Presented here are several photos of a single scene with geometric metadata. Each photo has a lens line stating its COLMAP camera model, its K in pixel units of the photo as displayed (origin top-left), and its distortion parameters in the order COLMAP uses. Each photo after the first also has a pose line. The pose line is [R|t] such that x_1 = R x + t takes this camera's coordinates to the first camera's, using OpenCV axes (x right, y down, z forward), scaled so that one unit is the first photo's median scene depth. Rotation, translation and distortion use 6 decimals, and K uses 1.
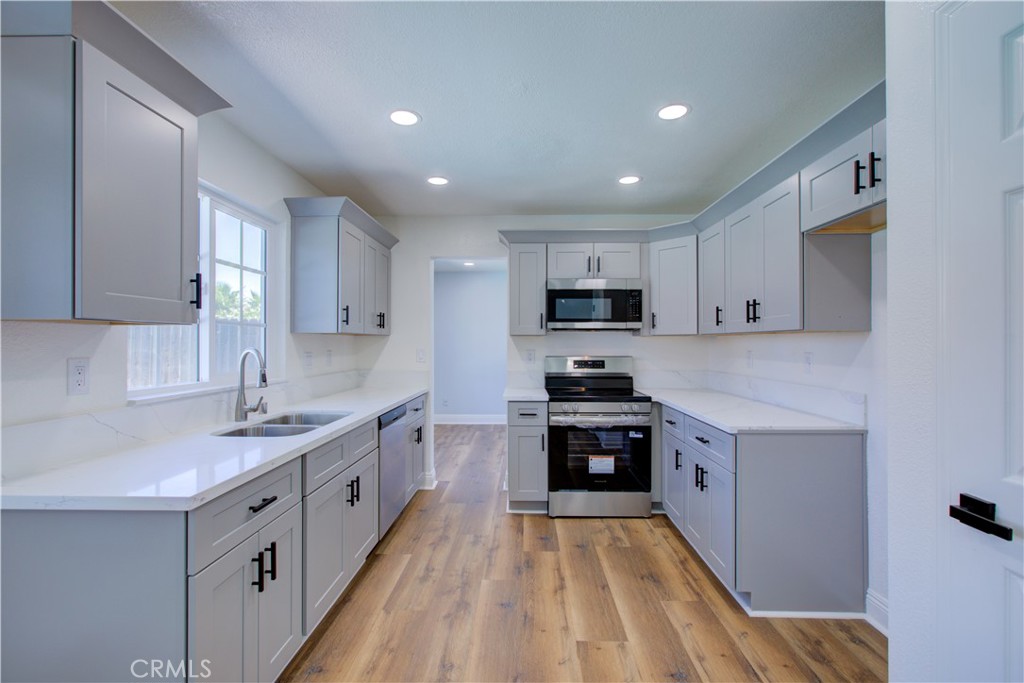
lens RADIAL K [[469.0, 0, 511.8], [0, 469.0, 341.0], [0, 0, 1]] dist [-0.005743, 0.003954]
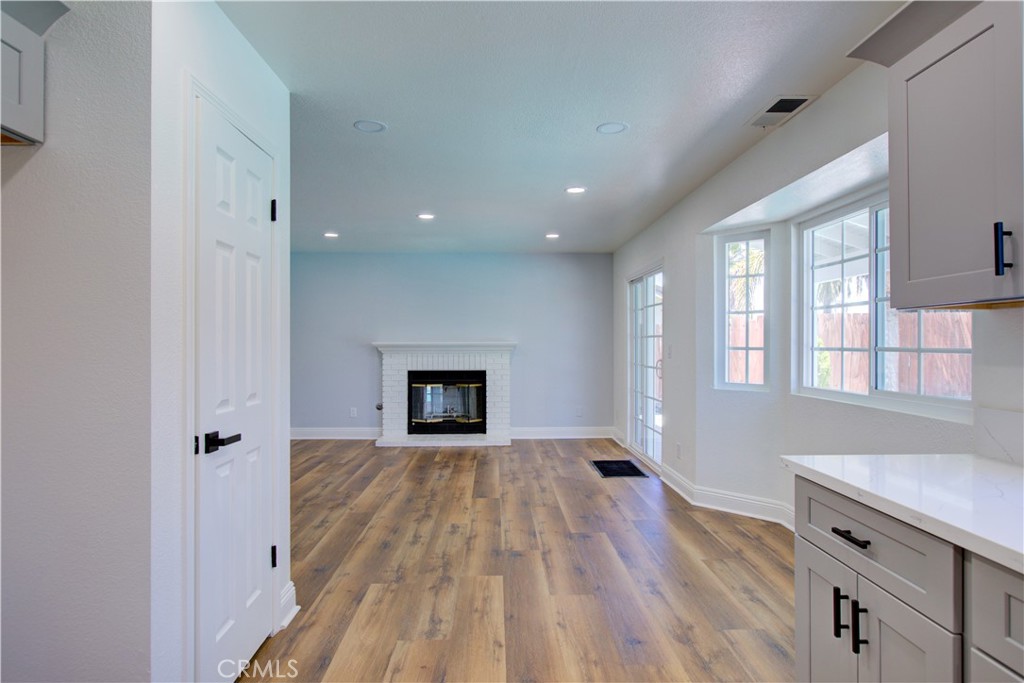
lens RADIAL K [[564.9, 0, 504.4], [0, 564.9, 337.9], [0, 0, 1]] dist [-0.006426, 0.000576]
pose [[-0.998991, 0.001093, -0.044894, 0.047847], [0.001664, 0.999918, -0.012700, 0.021854], [0.044876, -0.012762, -0.998911, 1.227029]]
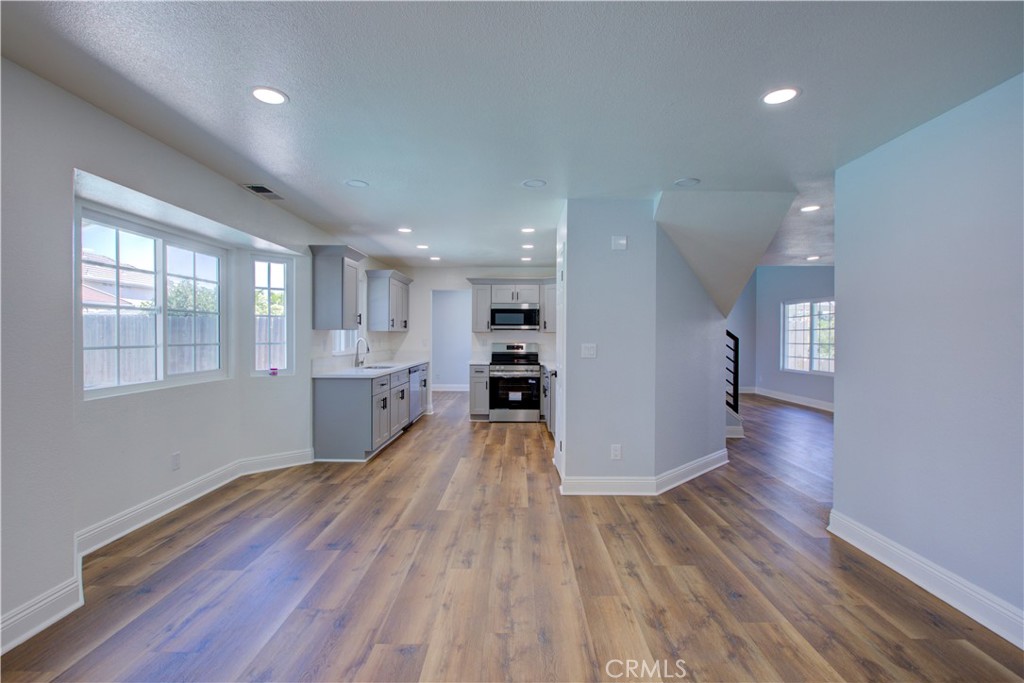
lens RADIAL K [[469.0, 0, 516.8], [0, 469.0, 340.0], [0, 0, 1]] dist [-0.005743, 0.003954]
pose [[0.999563, 0.004858, 0.029157, 0.200558], [-0.005246, 0.999899, 0.013224, -0.010329], [-0.029090, -0.013371, 0.999487, -1.506522]]
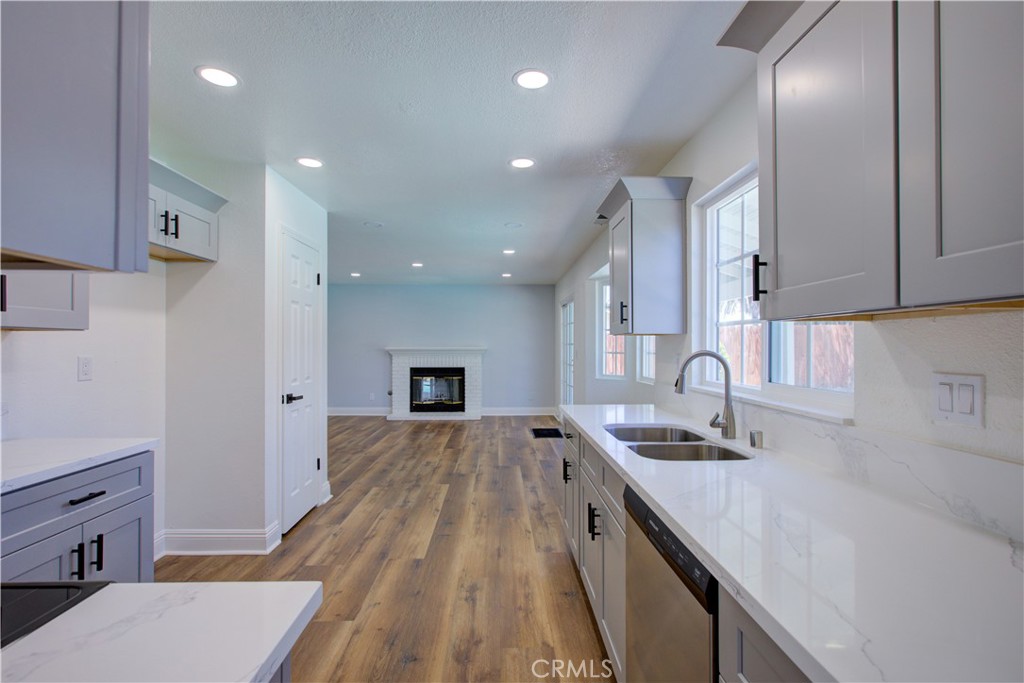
lens RADIAL K [[469.0, 0, 500.3], [0, 469.0, 343.2], [0, 0, 1]] dist [-0.005743, 0.003954]
pose [[-0.999388, -0.000128, -0.034969, -0.138166], [0.000252, 0.999941, -0.010852, 0.011607], [0.034968, -0.010854, -0.999329, 1.789187]]
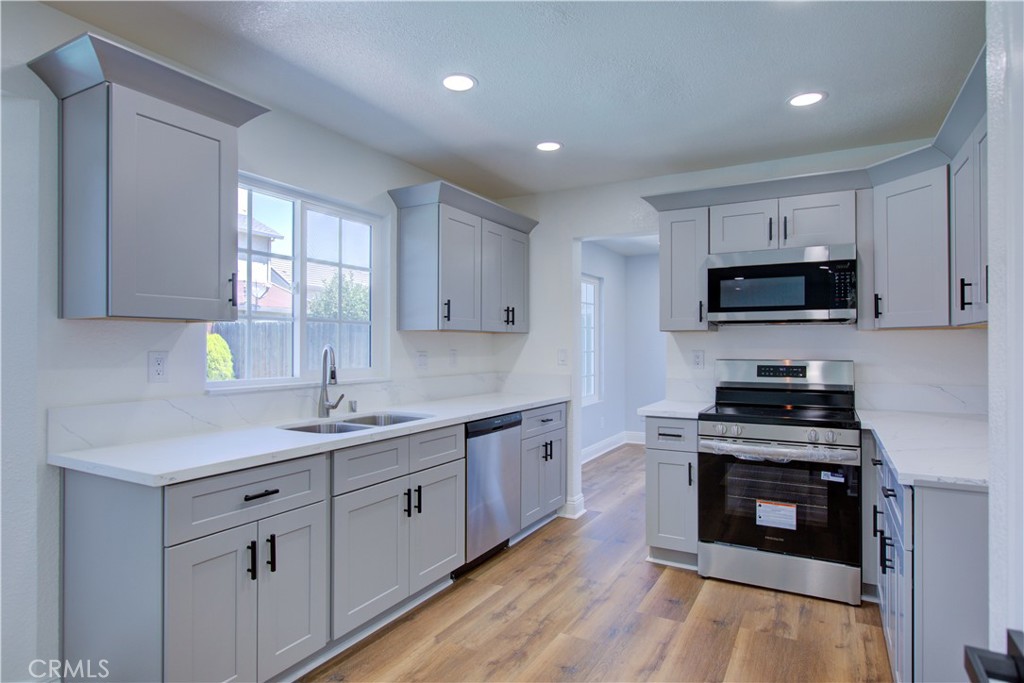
lens RADIAL K [[564.9, 0, 507.9], [0, 564.9, 341.5], [0, 0, 1]] dist [-0.006426, 0.000576]
pose [[0.884646, -0.003292, -0.466251, 0.334730], [0.001690, 0.999991, -0.003854, 0.012641], [0.466260, 0.002621, 0.884644, 0.105564]]
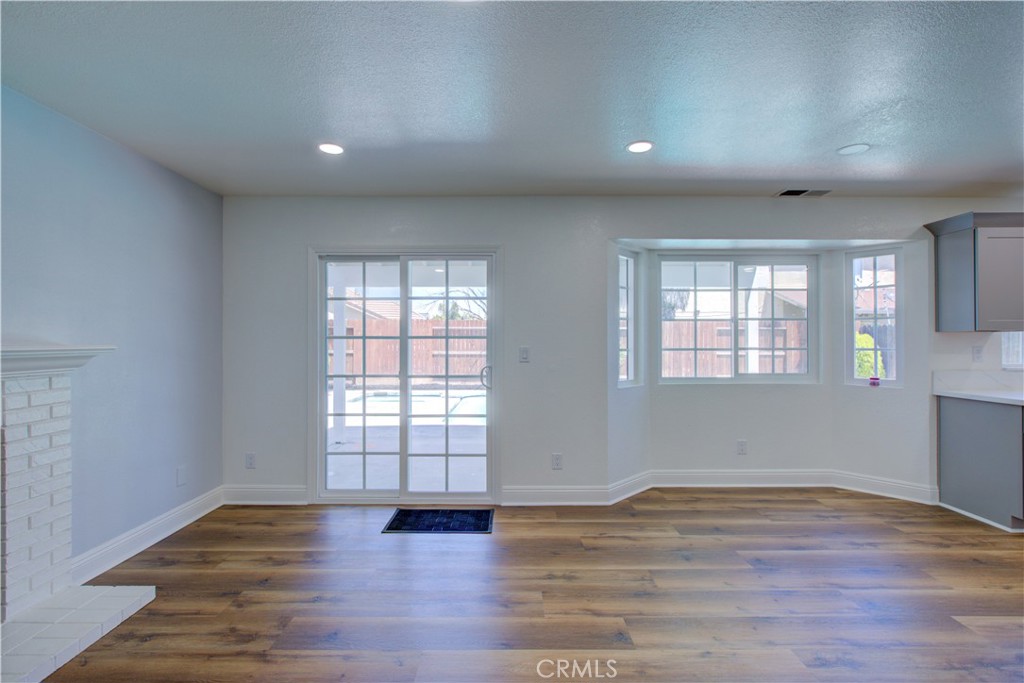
lens RADIAL K [[469.0, 0, 513.0], [0, 469.0, 340.7], [0, 0, 1]] dist [-0.005743, 0.003954]
pose [[0.035397, -0.004991, -0.999361, 0.875710], [0.003504, 0.999982, -0.004870, 0.007319], [0.999367, -0.003329, 0.035414, -0.923802]]
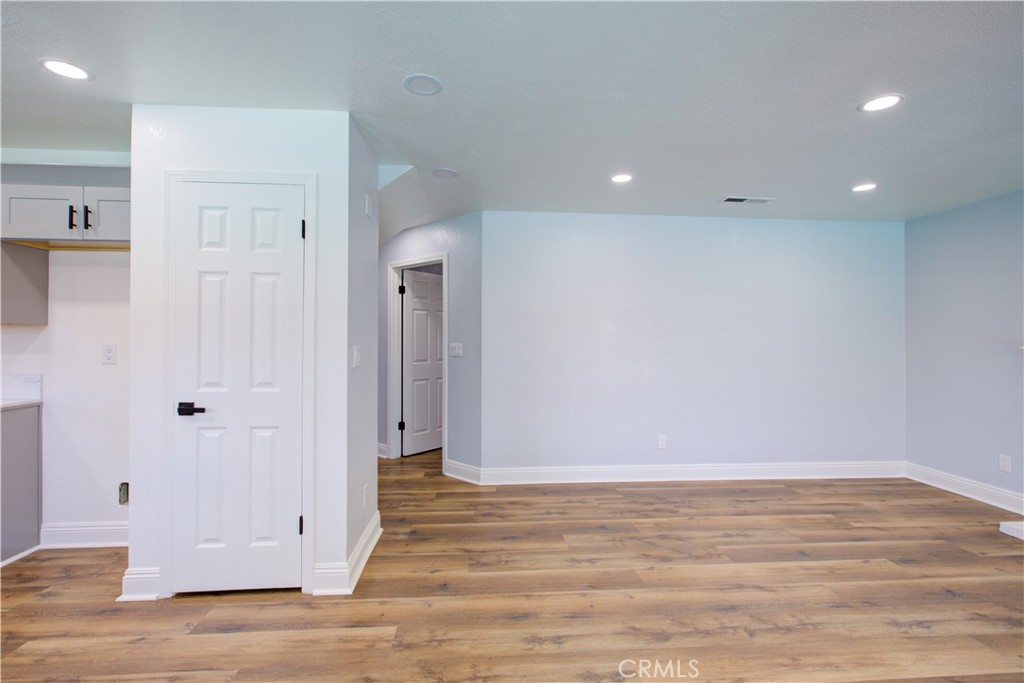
lens RADIAL K [[469.0, 0, 509.1], [0, 469.0, 339.2], [0, 0, 1]] dist [-0.005743, 0.003954]
pose [[-0.099047, 0.002595, 0.995079, -0.602981], [-0.008258, 0.999960, -0.003430, 0.010599], [-0.995048, -0.008557, -0.099022, -0.138924]]
